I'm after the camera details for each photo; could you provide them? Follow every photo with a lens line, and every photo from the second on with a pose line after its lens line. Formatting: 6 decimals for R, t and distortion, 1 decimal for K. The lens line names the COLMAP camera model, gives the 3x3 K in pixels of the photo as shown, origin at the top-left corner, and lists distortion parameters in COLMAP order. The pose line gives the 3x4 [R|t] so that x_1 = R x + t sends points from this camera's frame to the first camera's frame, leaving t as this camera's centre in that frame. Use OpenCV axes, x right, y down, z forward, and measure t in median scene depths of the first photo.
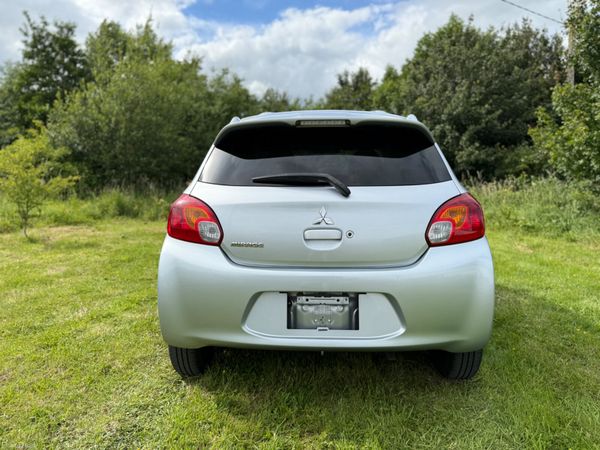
lens RADIAL K [[418.8, 0, 296.6], [0, 418.8, 224.0], [0, 0, 1]] dist [0.038369, -0.048278]
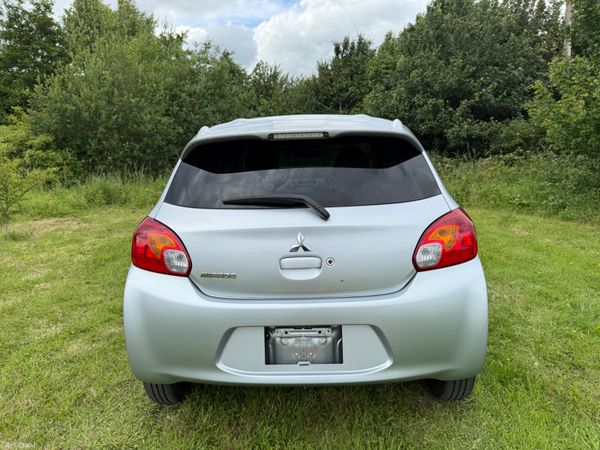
lens RADIAL K [[418.8, 0, 296.6], [0, 418.8, 224.0], [0, 0, 1]] dist [0.038369, -0.048278]
pose [[0.999459, -0.031856, 0.008227, 0.040210], [0.031263, 0.997450, 0.064161, -0.096051], [-0.010250, -0.063869, 0.997906, 0.078531]]
